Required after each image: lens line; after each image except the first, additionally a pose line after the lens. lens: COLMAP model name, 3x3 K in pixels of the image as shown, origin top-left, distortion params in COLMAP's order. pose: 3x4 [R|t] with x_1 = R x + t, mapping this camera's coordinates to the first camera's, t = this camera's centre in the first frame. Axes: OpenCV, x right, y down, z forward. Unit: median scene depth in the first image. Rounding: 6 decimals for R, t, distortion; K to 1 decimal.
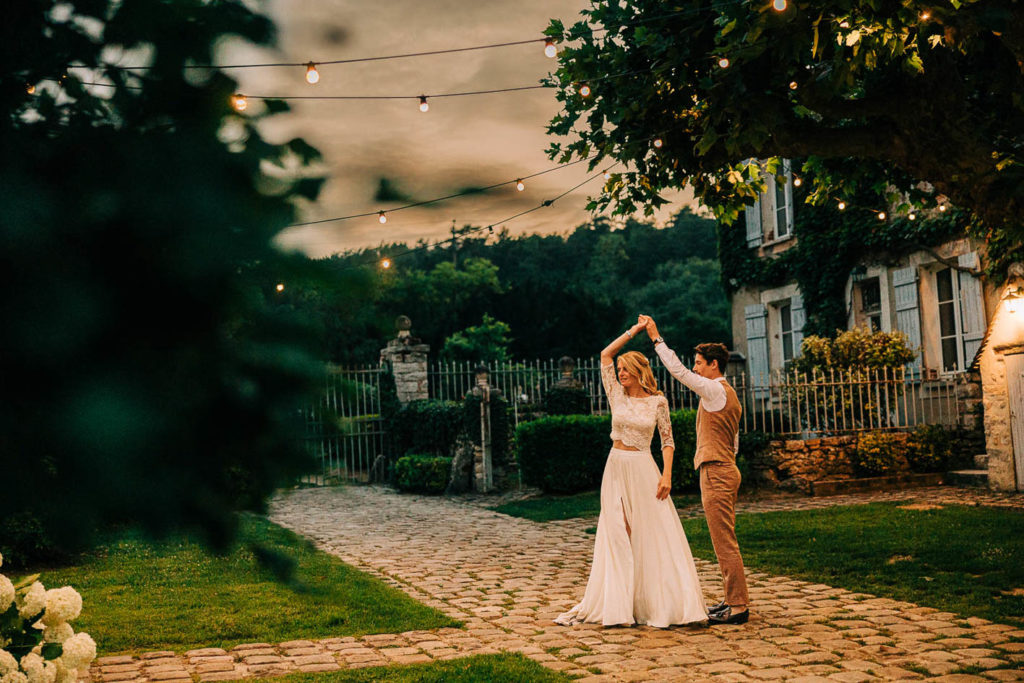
lens RADIAL K [[1378.0, 0, 512.0], [0, 1378.0, 341.5], [0, 0, 1]] dist [0.014523, -0.001433]
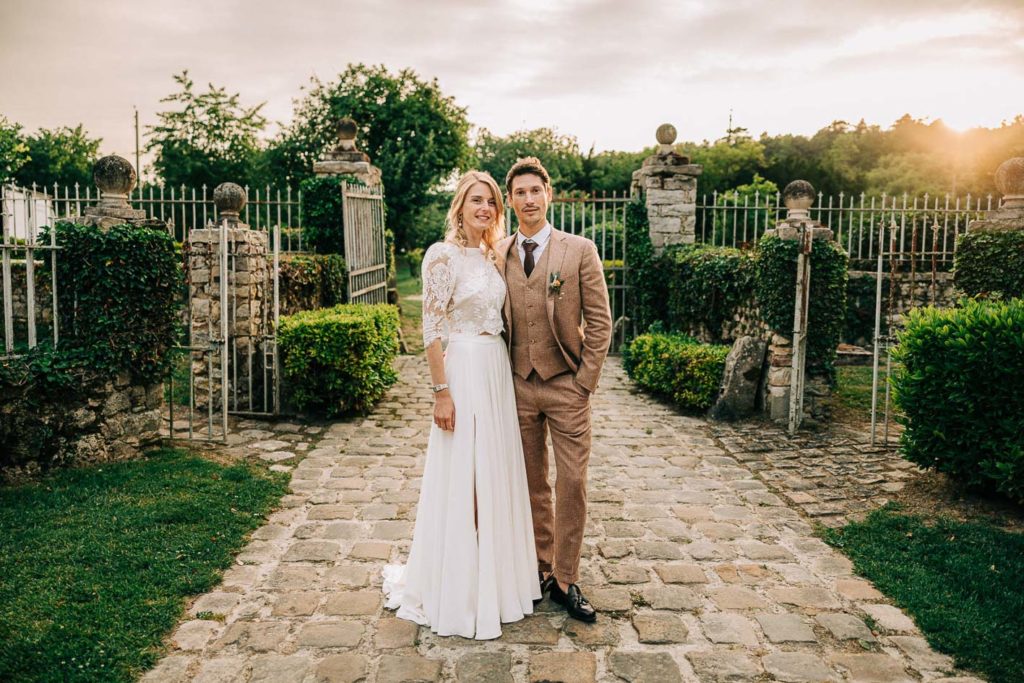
lens RADIAL K [[803.1, 0, 512.0], [0, 803.1, 341.5], [0, 0, 1]] dist [0.008640, -0.001200]
pose [[0.956595, 0.084249, -0.278978, -0.031463], [-0.037940, 0.985156, 0.167413, 0.026000], [0.288942, -0.149562, 0.945592, 0.582149]]
